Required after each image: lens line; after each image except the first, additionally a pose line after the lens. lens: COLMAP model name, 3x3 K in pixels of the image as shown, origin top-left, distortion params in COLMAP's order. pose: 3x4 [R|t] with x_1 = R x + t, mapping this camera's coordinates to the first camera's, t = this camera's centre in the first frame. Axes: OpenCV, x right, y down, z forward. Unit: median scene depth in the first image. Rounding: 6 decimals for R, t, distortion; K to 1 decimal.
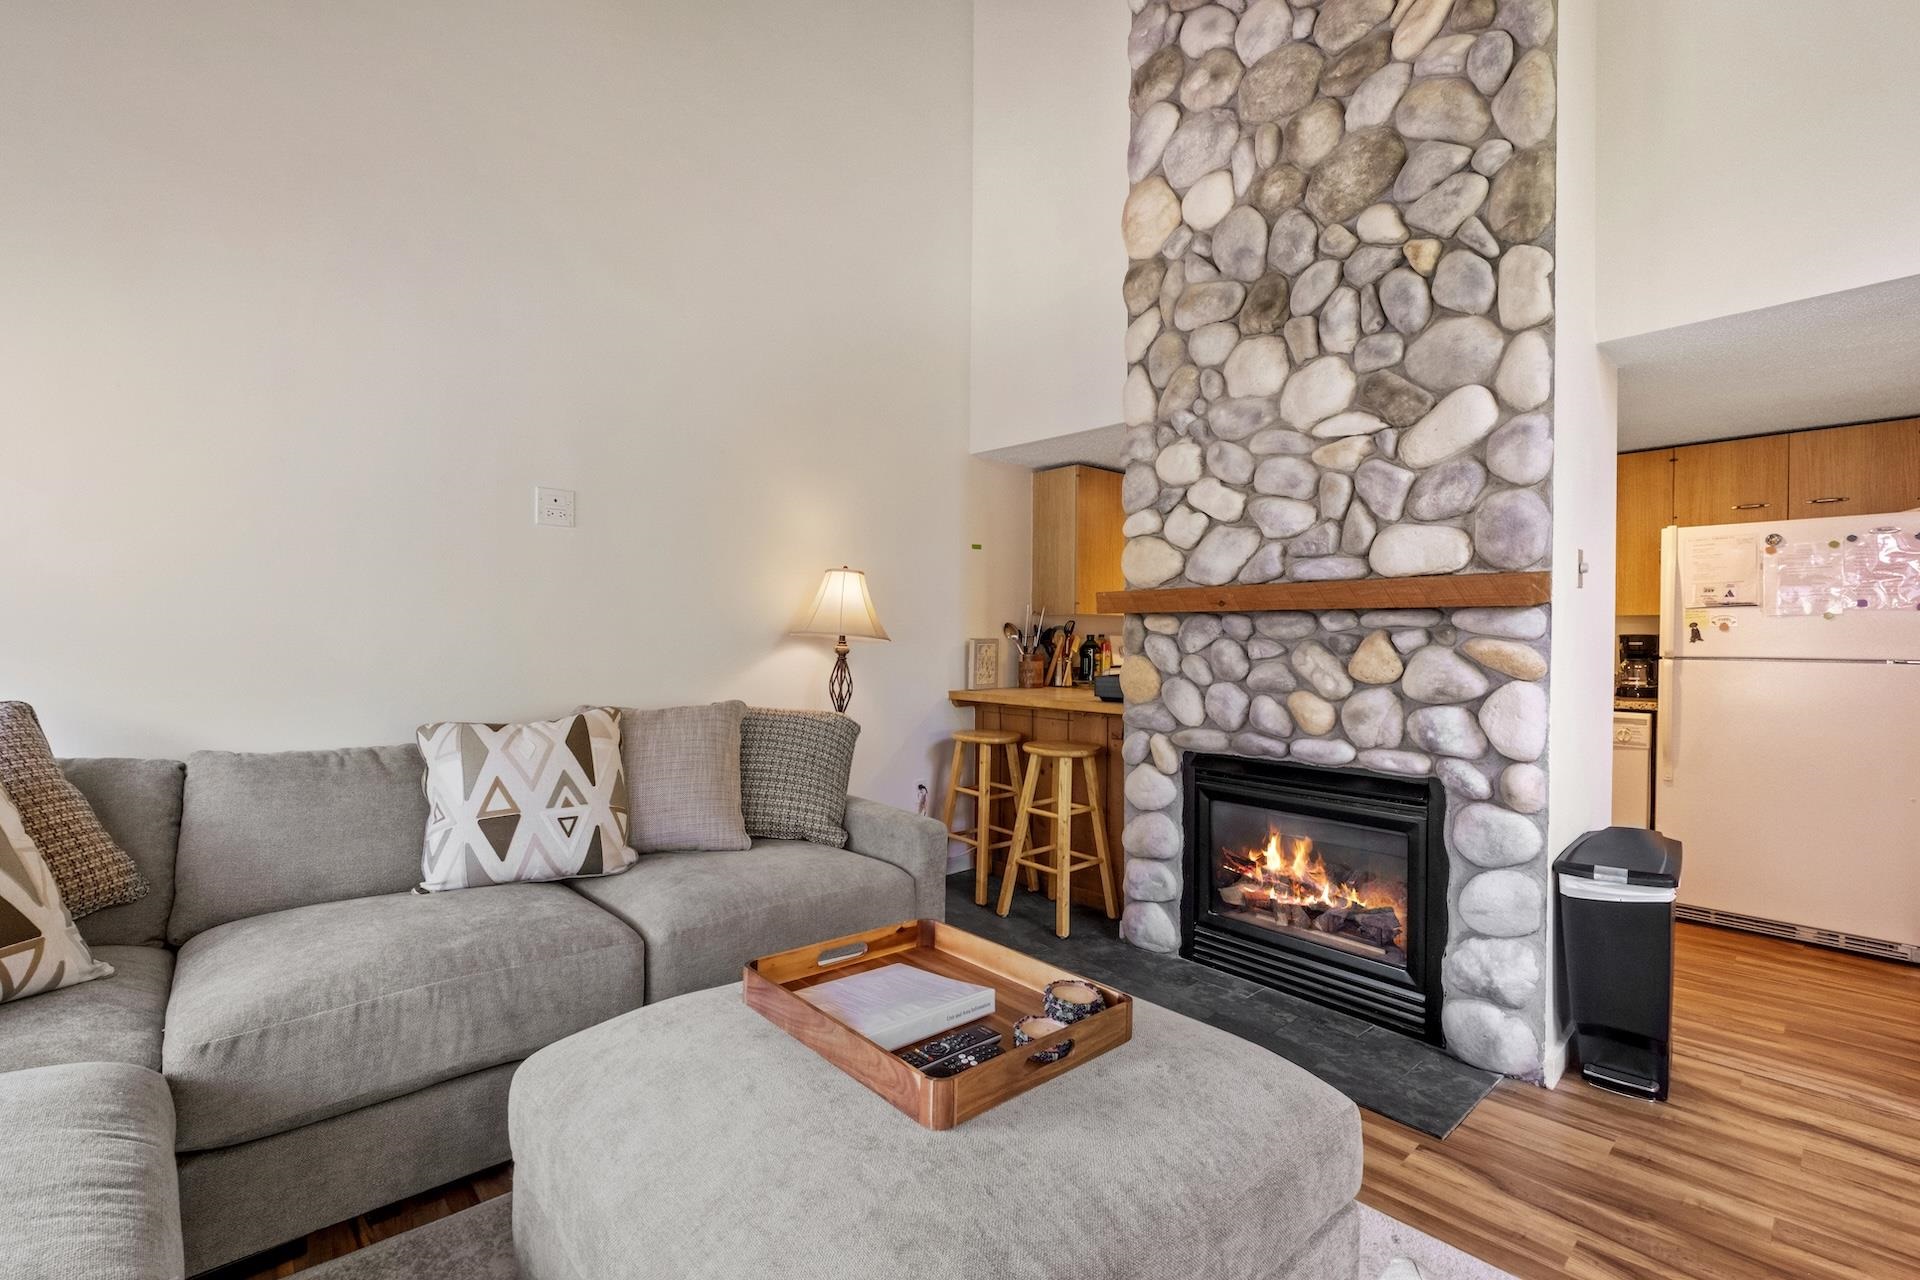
lens RADIAL K [[836.7, 0, 955.5], [0, 836.7, 642.6], [0, 0, 1]] dist [-0.001610, -0.000469]
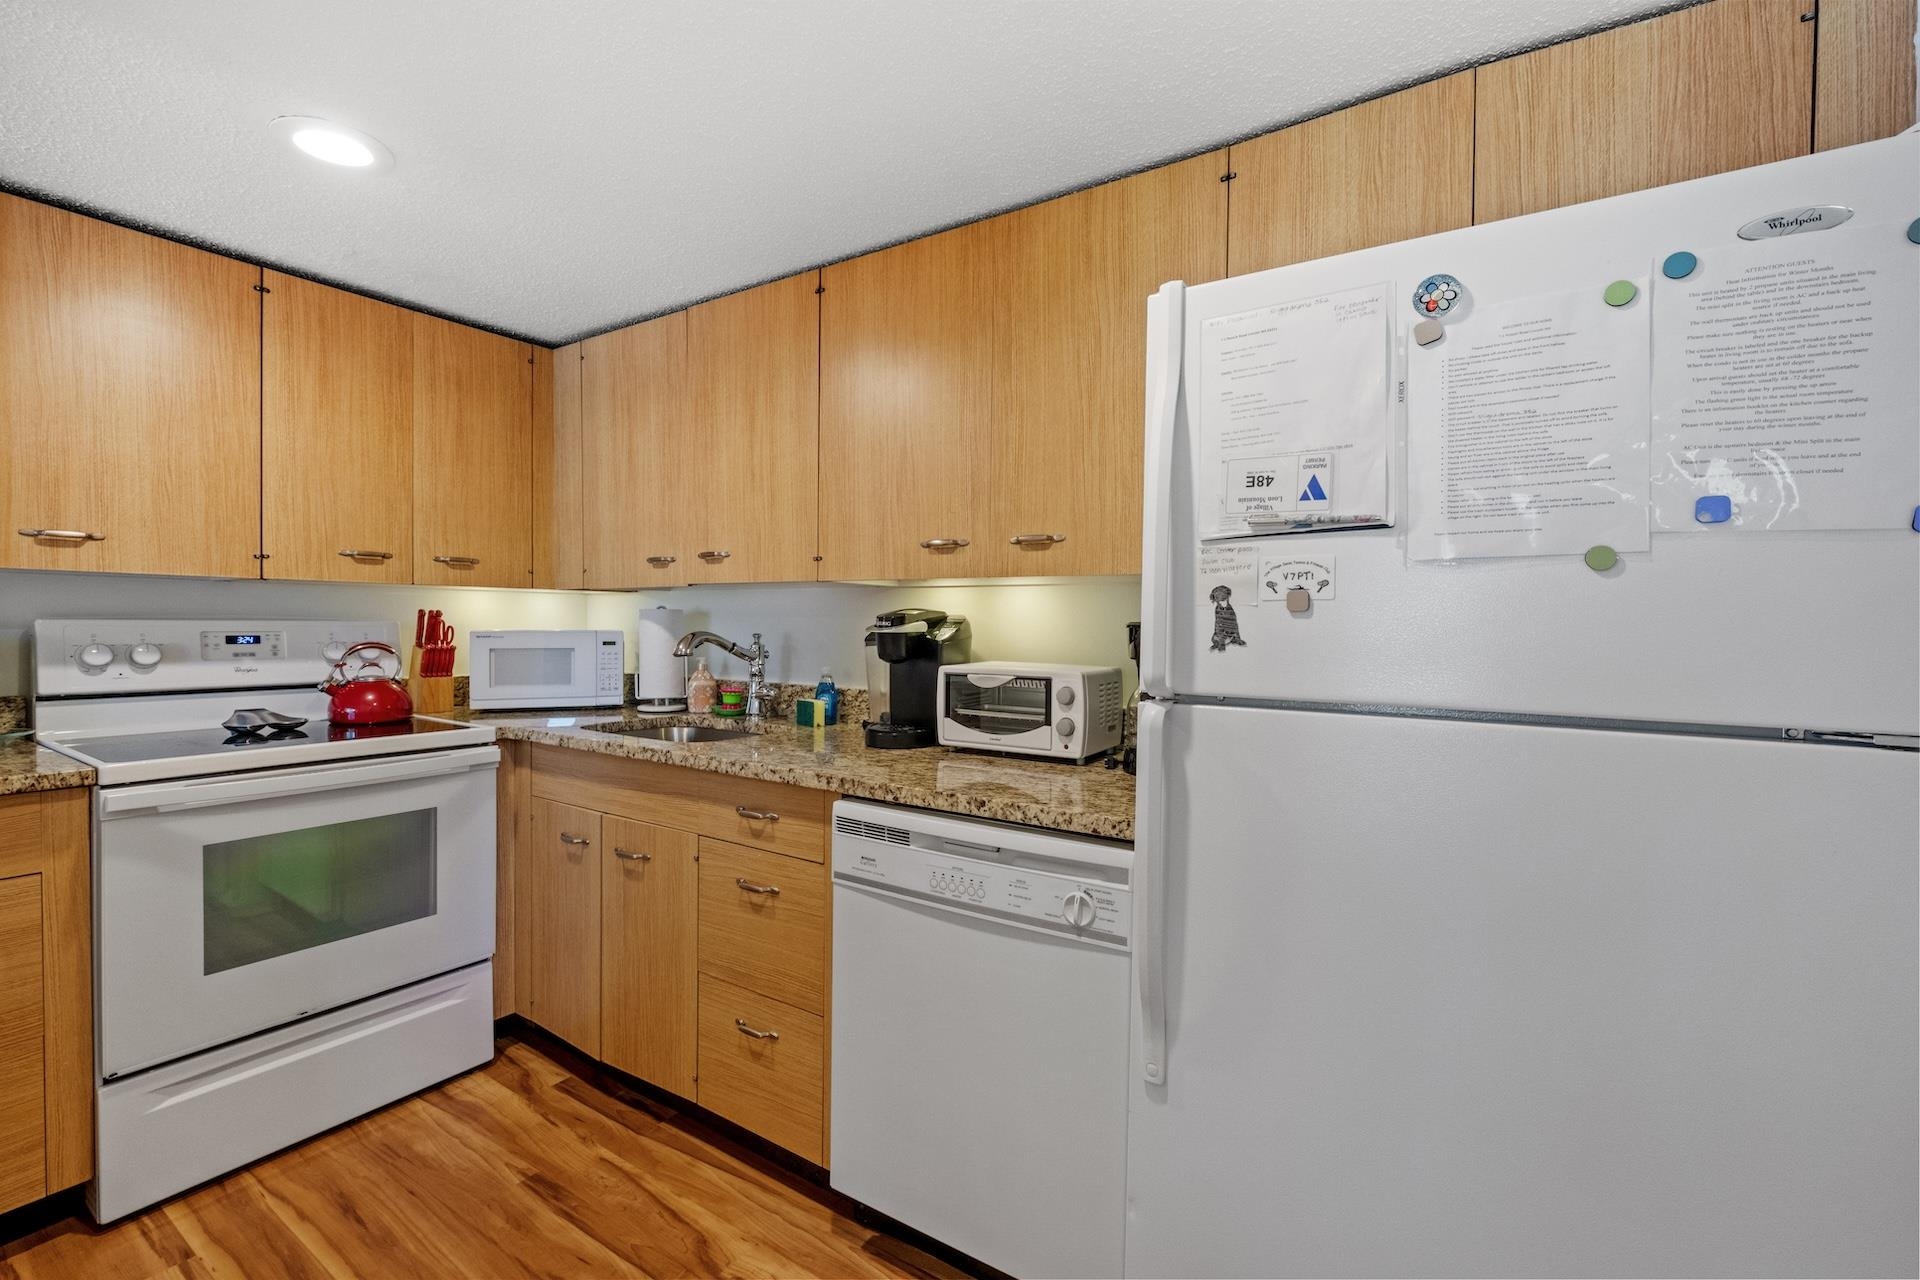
lens RADIAL K [[826.4, 0, 957.9], [0, 826.4, 637.7], [0, 0, 1]] dist [-0.004167, -0.000160]
pose [[0.968658, 0.003030, 0.248379, 0.722122], [-0.006178, 0.999910, 0.011898, -0.007916], [-0.248321, -0.013060, 0.968590, 0.735491]]
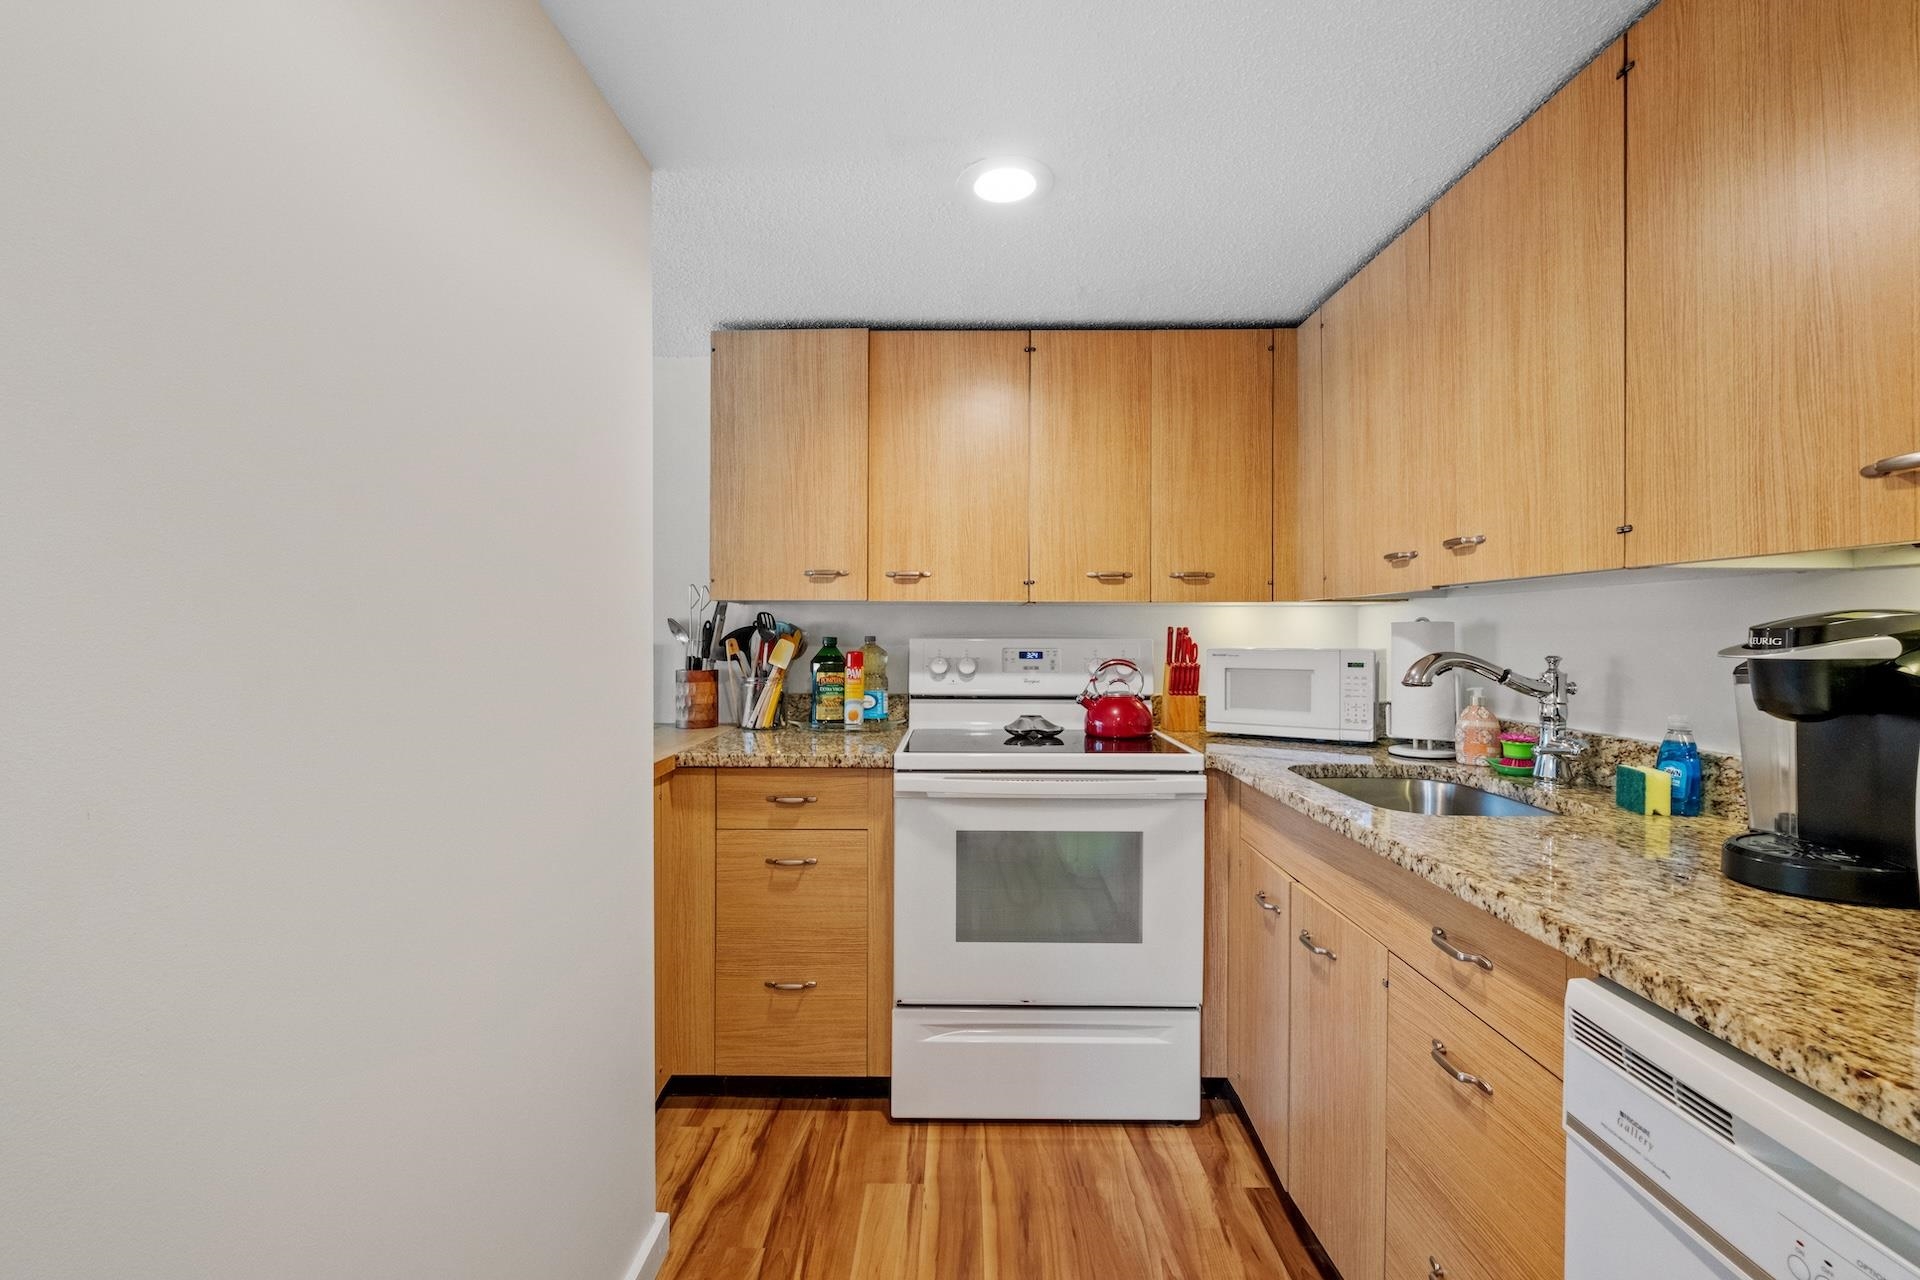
lens RADIAL K [[826.4, 0, 957.9], [0, 826.4, 637.7], [0, 0, 1]] dist [-0.004167, -0.000160]
pose [[0.732983, 0.003469, -0.680238, 0.802586], [-0.005981, 0.999981, -0.001345, -0.009652], [0.680221, 0.005054, 0.732990, 0.896467]]
